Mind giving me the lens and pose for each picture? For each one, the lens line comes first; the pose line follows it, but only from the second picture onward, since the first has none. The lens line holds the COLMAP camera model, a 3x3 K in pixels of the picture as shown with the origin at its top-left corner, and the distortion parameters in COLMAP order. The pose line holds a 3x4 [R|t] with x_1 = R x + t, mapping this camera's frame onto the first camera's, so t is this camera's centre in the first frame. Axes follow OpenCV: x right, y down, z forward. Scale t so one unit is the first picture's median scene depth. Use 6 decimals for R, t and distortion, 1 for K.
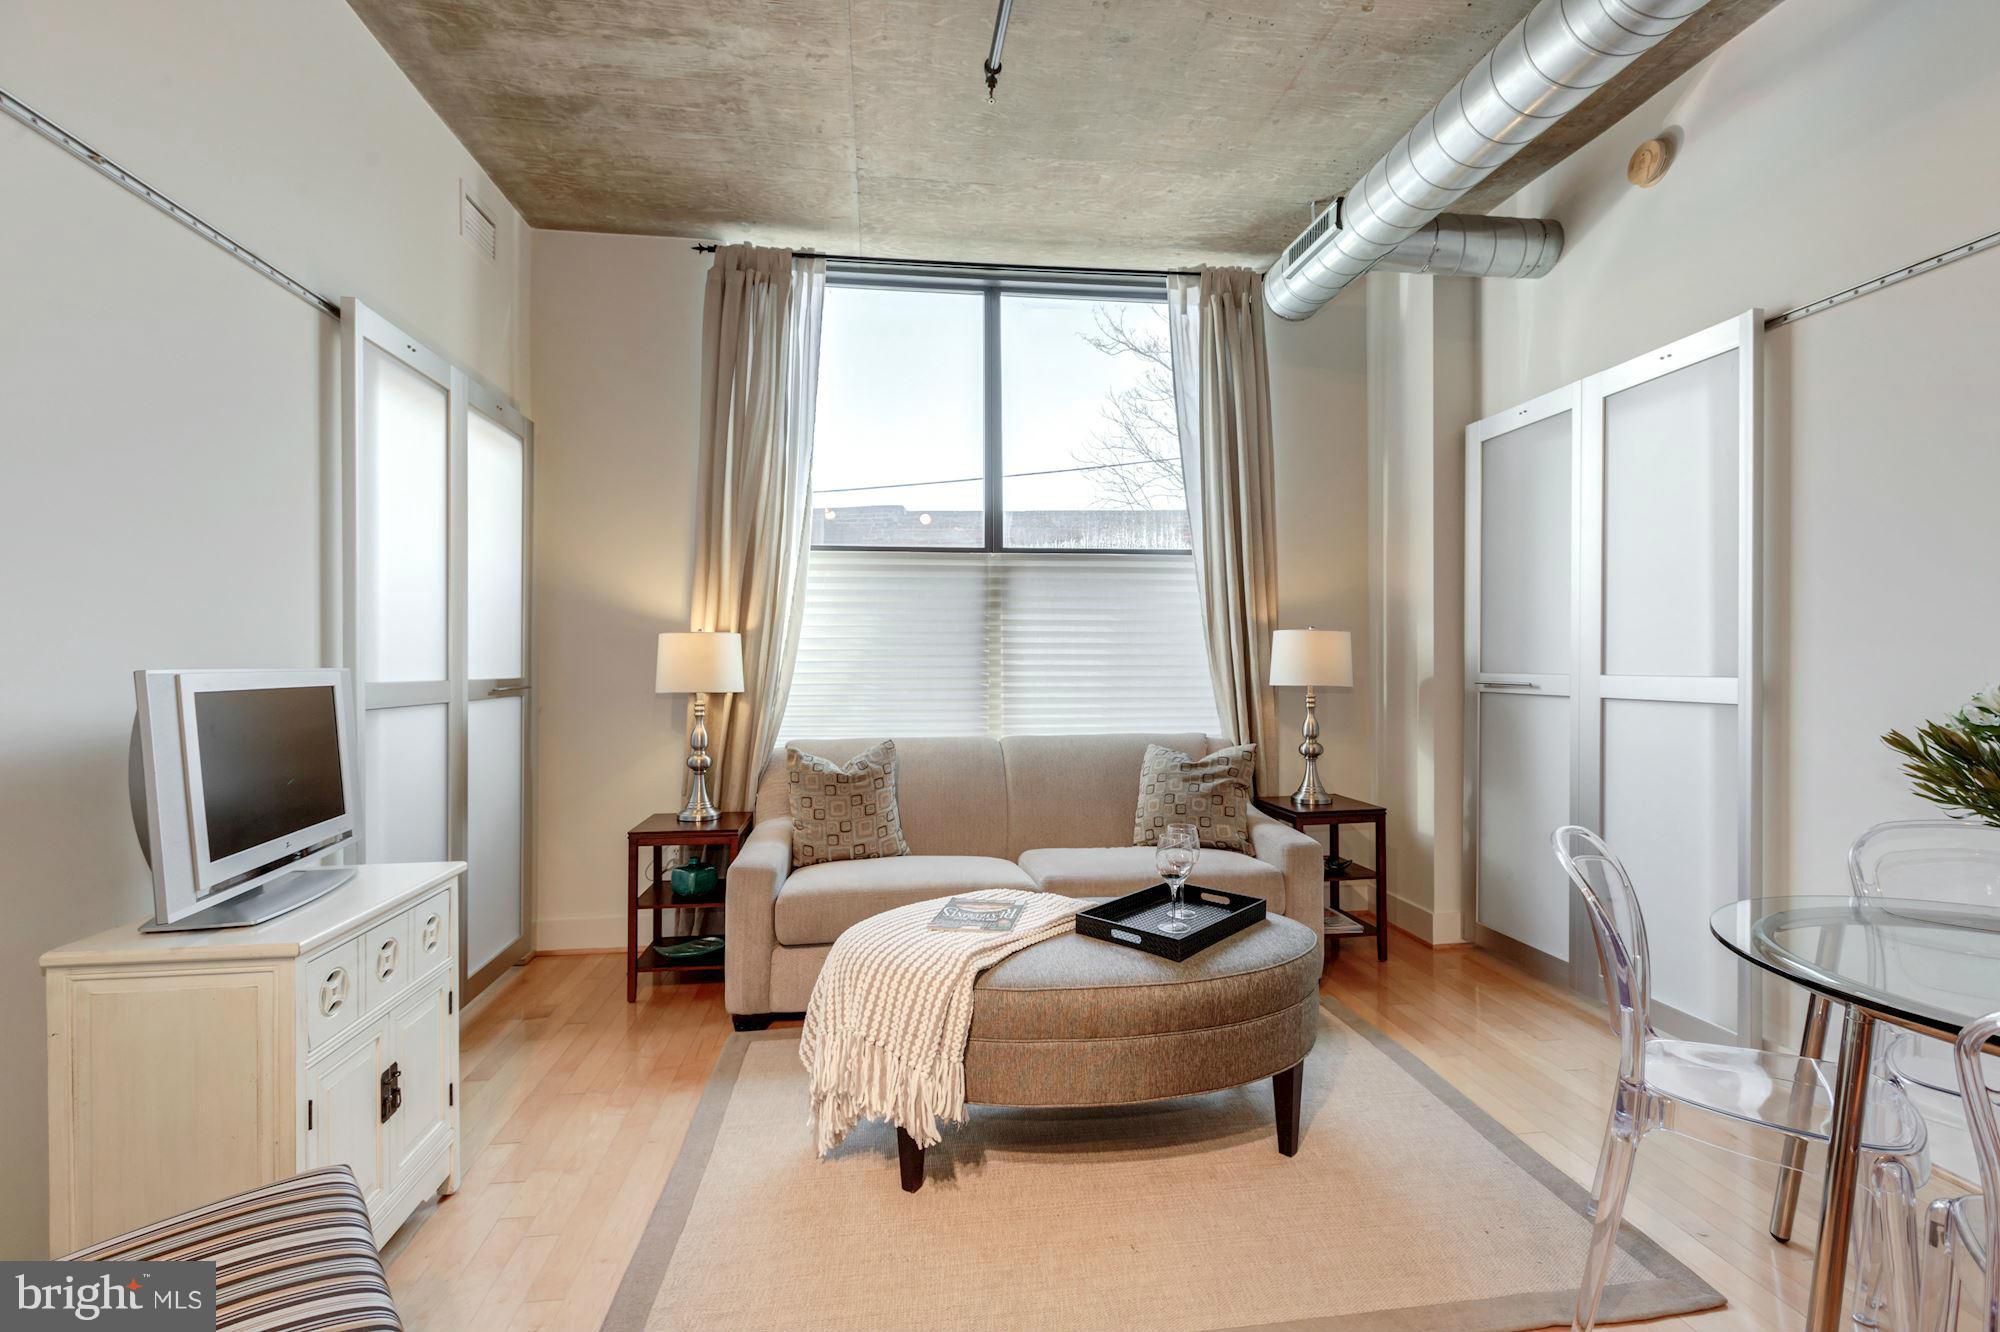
lens RADIAL K [[884.0, 0, 998.7], [0, 884.0, 663.0], [0, 0, 1]] dist [0.003548, -0.001709]
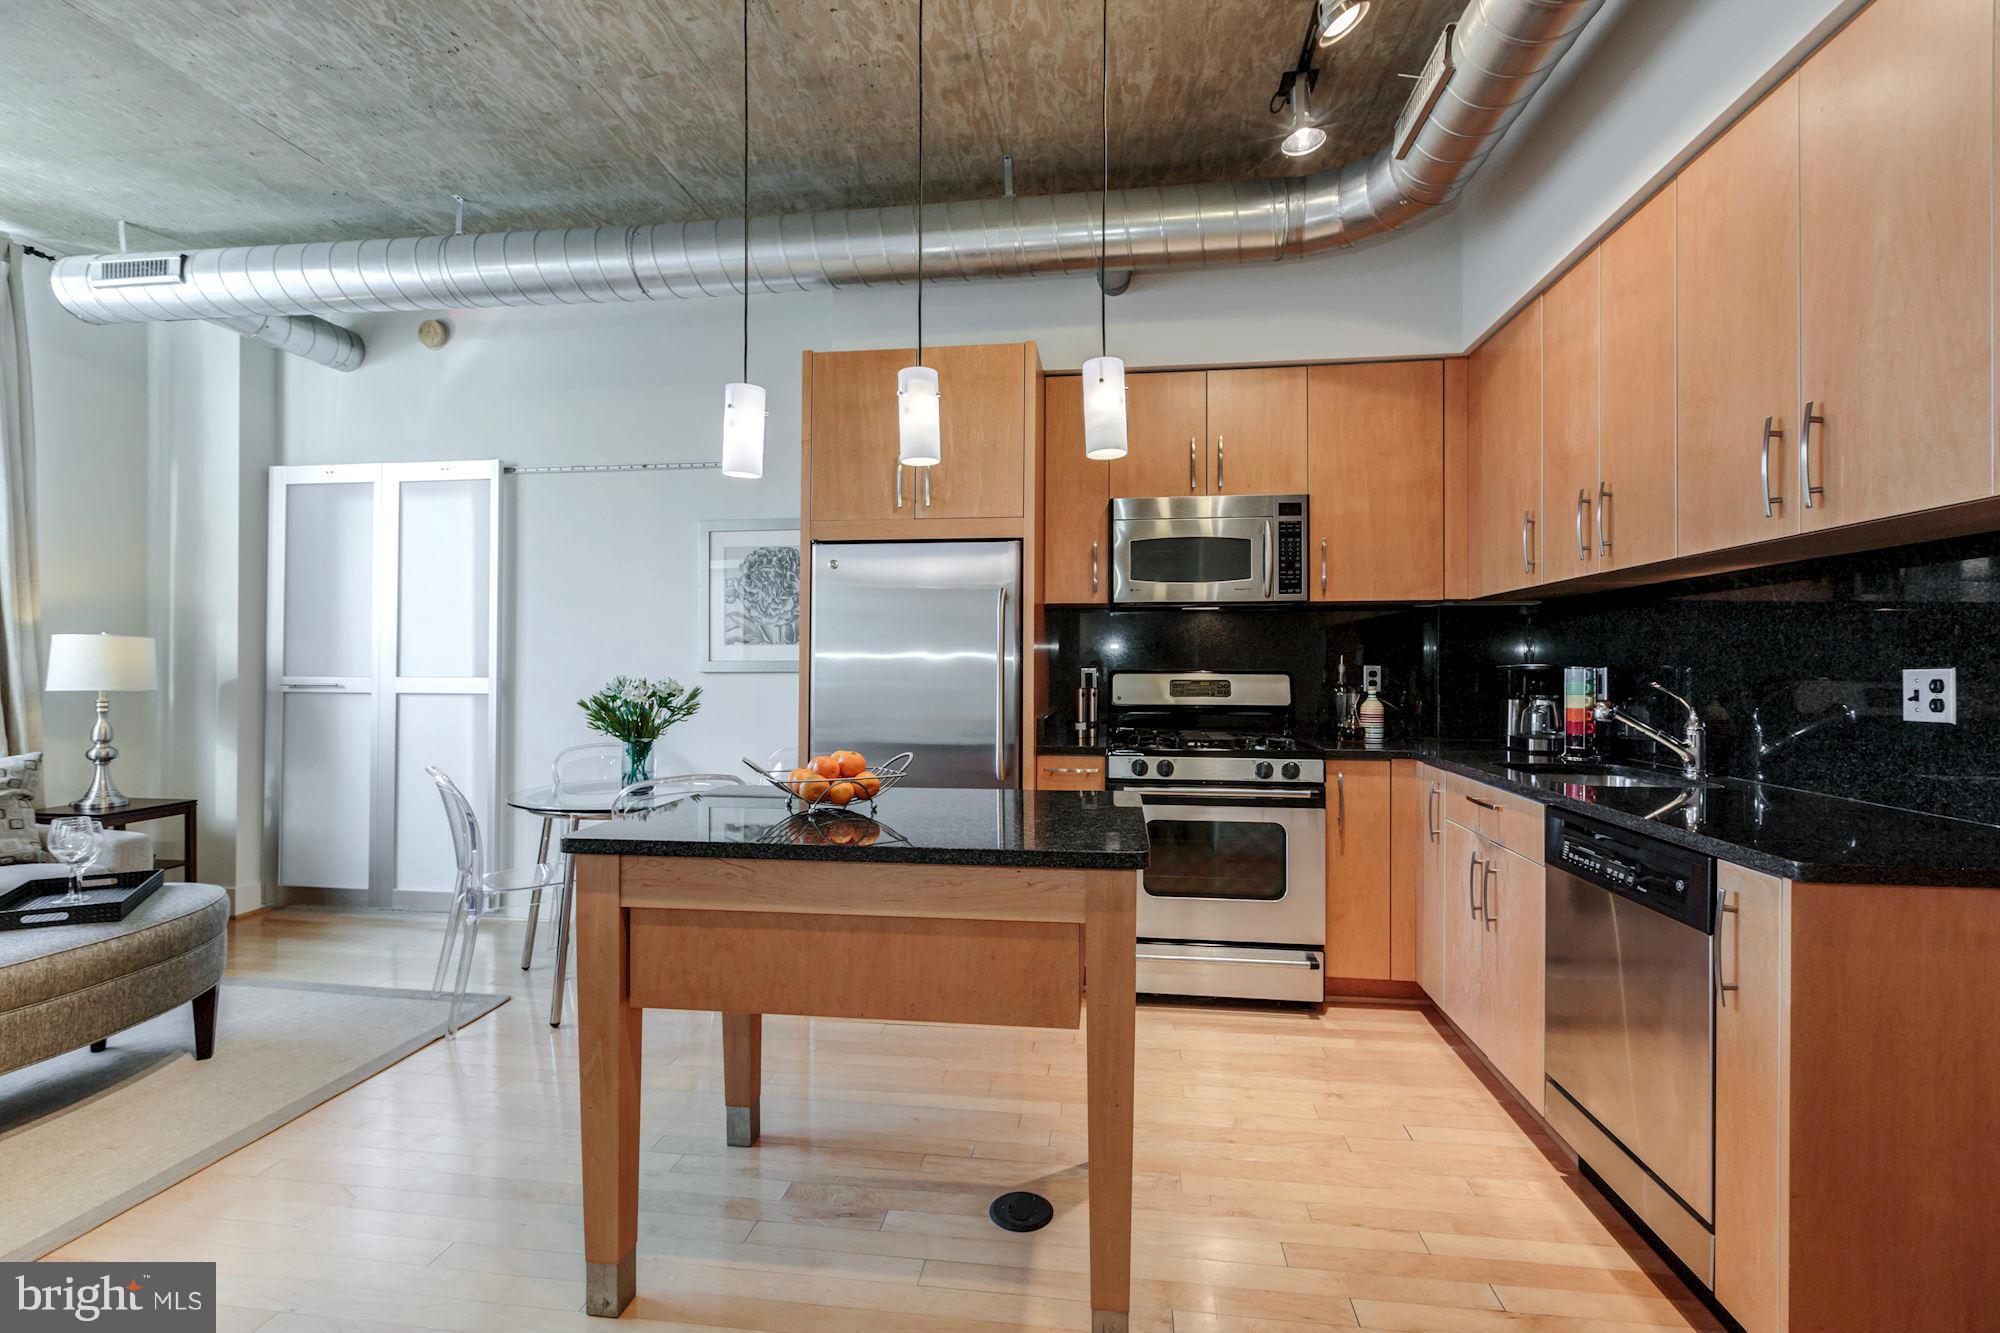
lens RADIAL K [[884.0, 0, 1002.8], [0, 884.0, 662.7], [0, 0, 1]] dist [0.003548, -0.001709]
pose [[0.262321, 0.007594, 0.964951, -0.406130], [-0.003462, 0.999970, -0.006928, -0.002459], [-0.964974, -0.001523, 0.262340, -0.289504]]
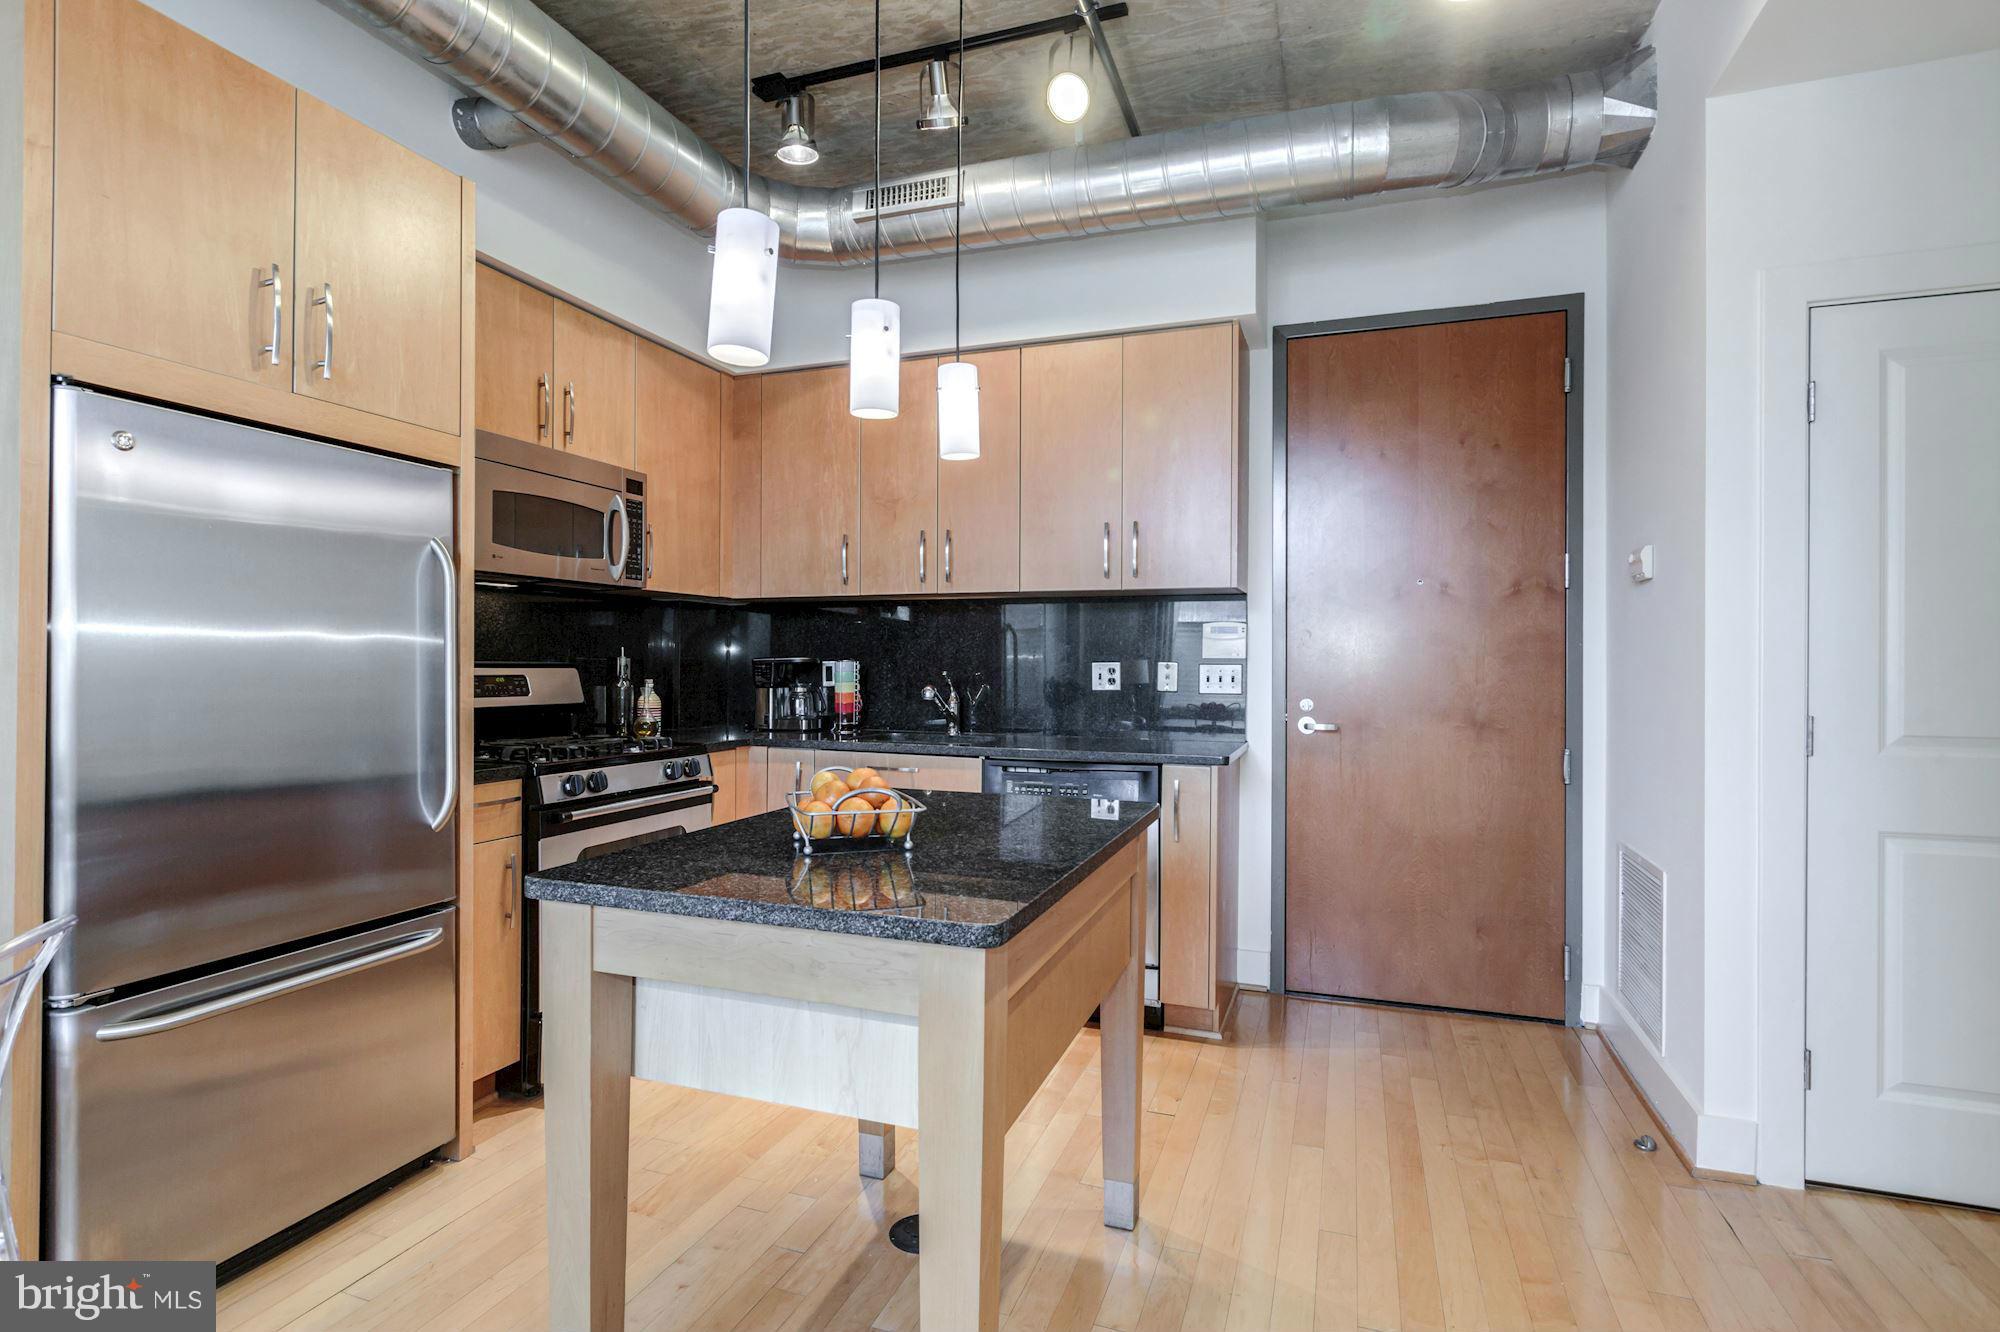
lens RADIAL K [[967.9, 0, 995.0], [0, 967.9, 661.4], [0, 0, 1]] dist [-0.006380, 0.001376]
pose [[-0.883867, -0.001228, 0.467737, -0.142551], [-0.003305, 0.999988, -0.003619, -0.000913], [-0.467727, -0.004745, -0.883860, 0.406343]]
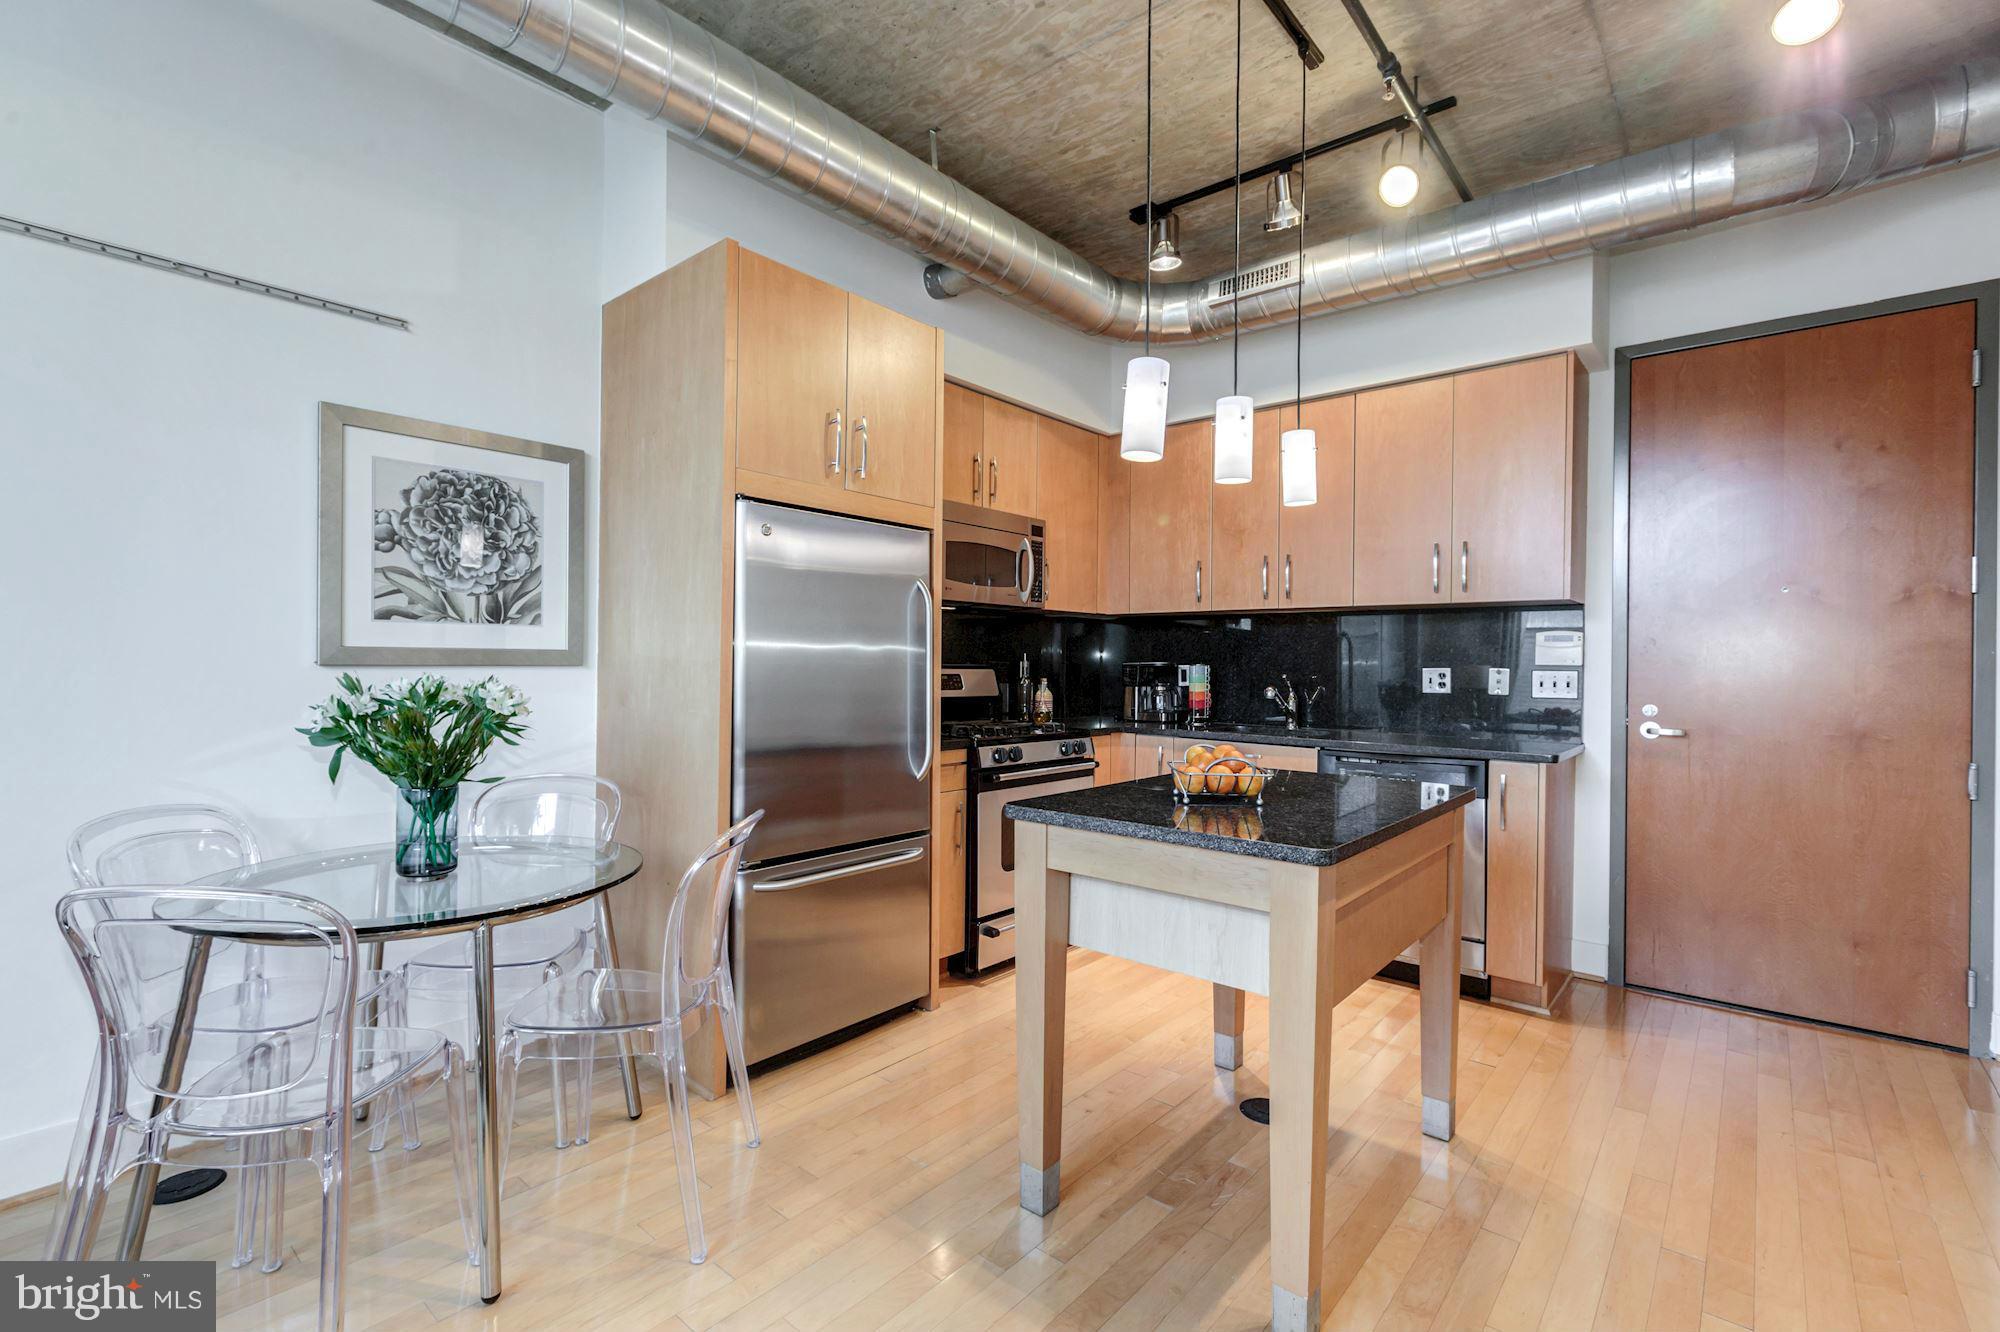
lens RADIAL K [[884.0, 0, 1006.8], [0, 884.0, 663.5], [0, 0, 1]] dist [0.003548, -0.001709]
pose [[-0.668038, -0.004978, 0.744111, -0.213115], [-0.010019, 0.999947, -0.002305, -0.001833], [-0.744060, -0.008995, -0.668053, 0.533783]]
